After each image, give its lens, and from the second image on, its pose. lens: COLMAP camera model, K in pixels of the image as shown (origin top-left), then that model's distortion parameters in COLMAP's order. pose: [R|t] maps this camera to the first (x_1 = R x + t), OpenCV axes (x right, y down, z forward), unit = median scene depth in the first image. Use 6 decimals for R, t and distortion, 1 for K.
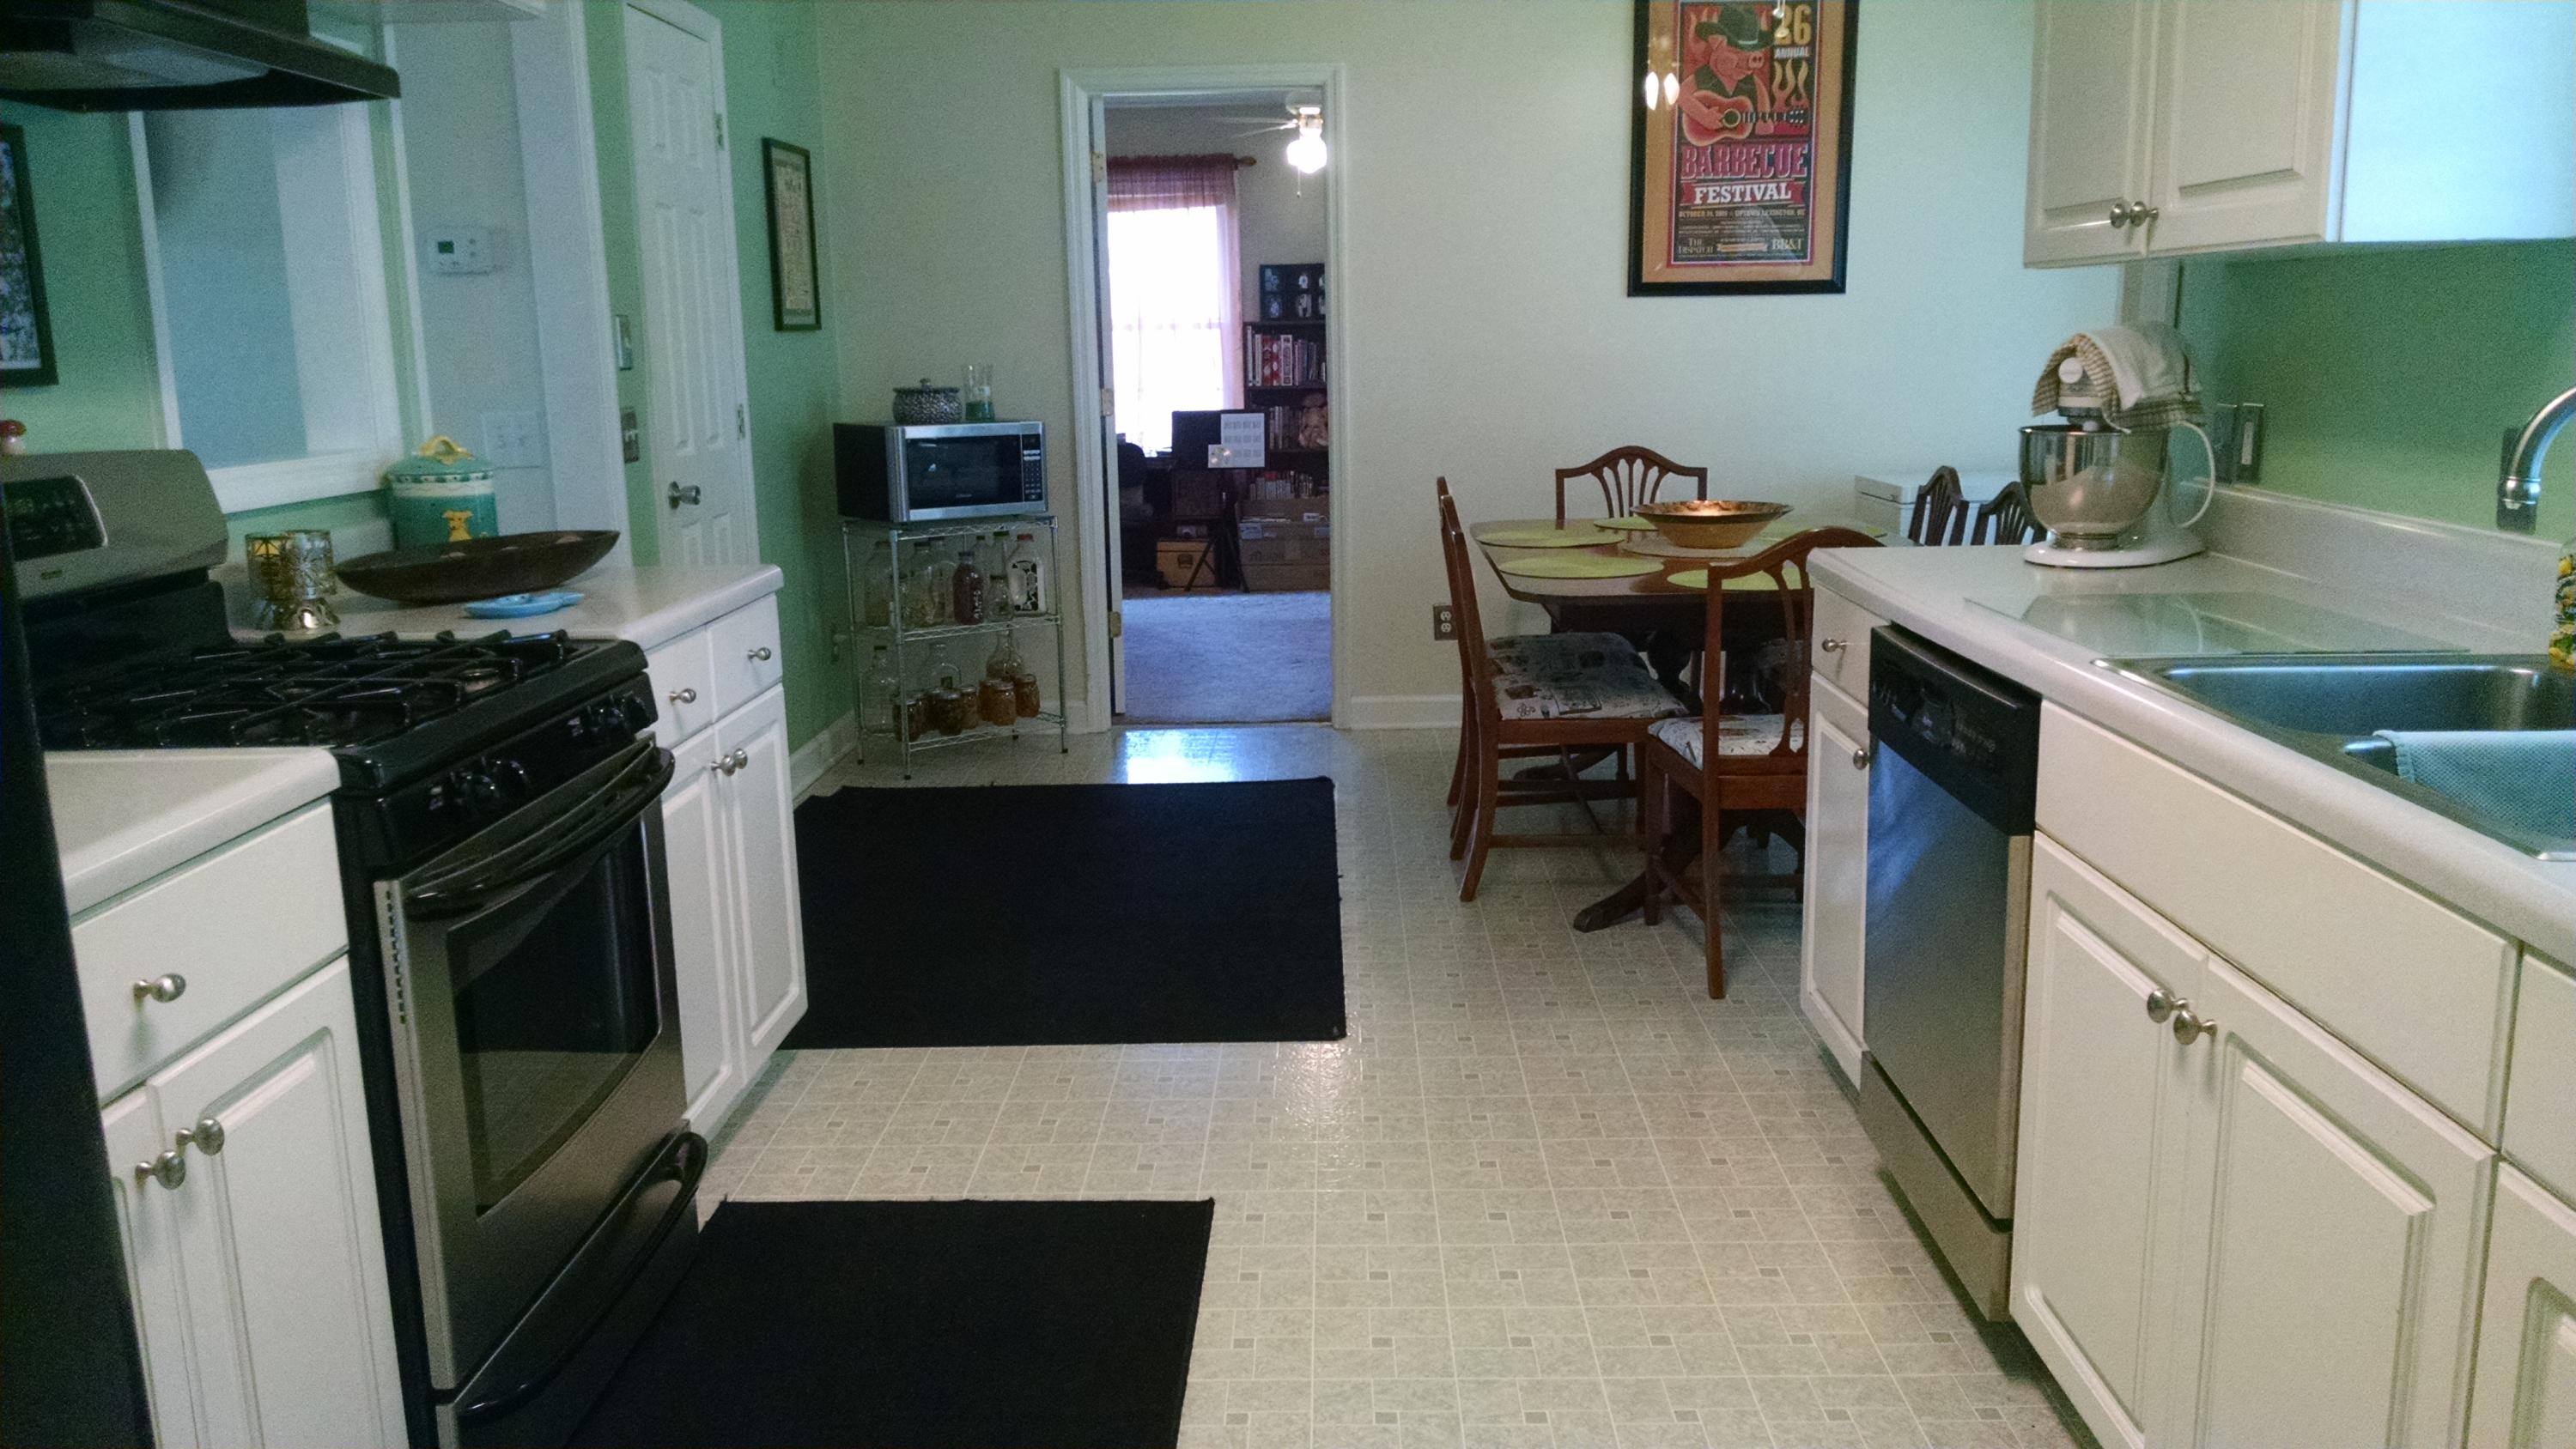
lens RADIAL K [[1933.3, 0, 1289.0], [0, 1933.3, 710.9], [0, 0, 1]] dist [0.055094, -0.147050]
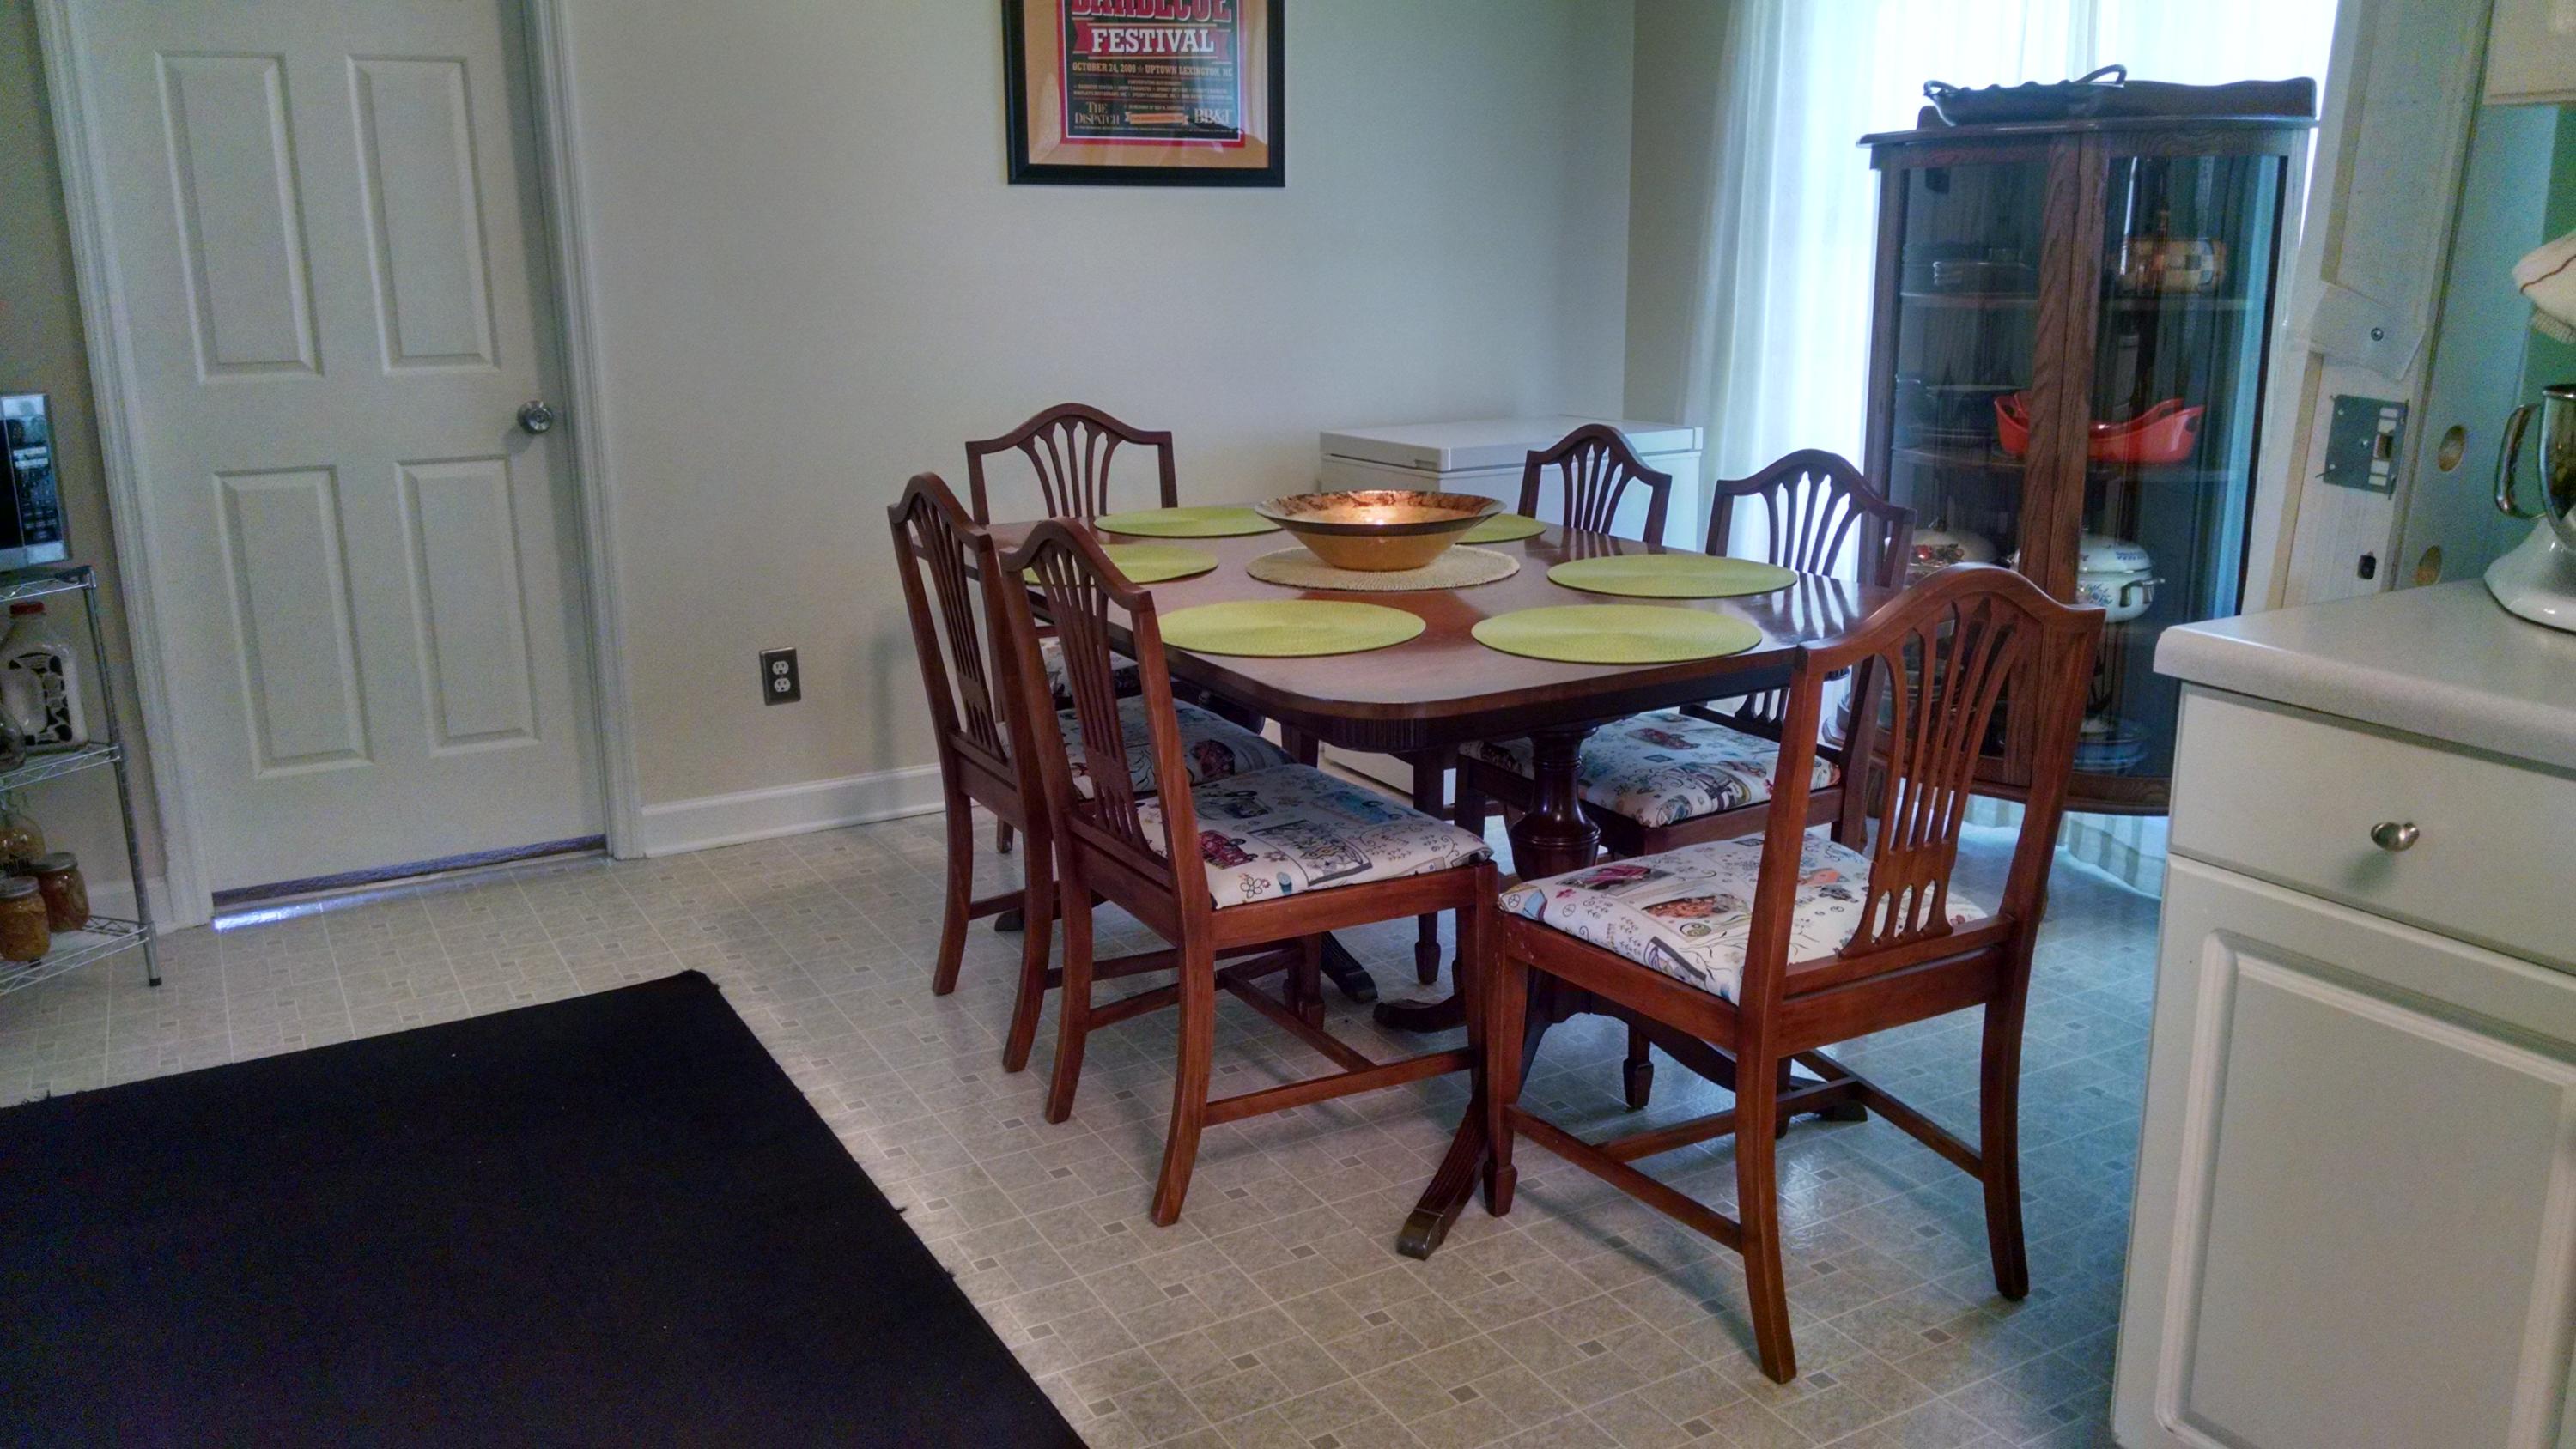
lens RADIAL K [[1933.3, 0, 1289.0], [0, 1933.3, 710.9], [0, 0, 1]] dist [0.055094, -0.147050]
pose [[0.853489, -0.113822, 0.508528, -0.114554], [0.092883, 0.993456, 0.066472, -0.065657], [-0.512766, -0.009499, 0.858476, 0.363032]]
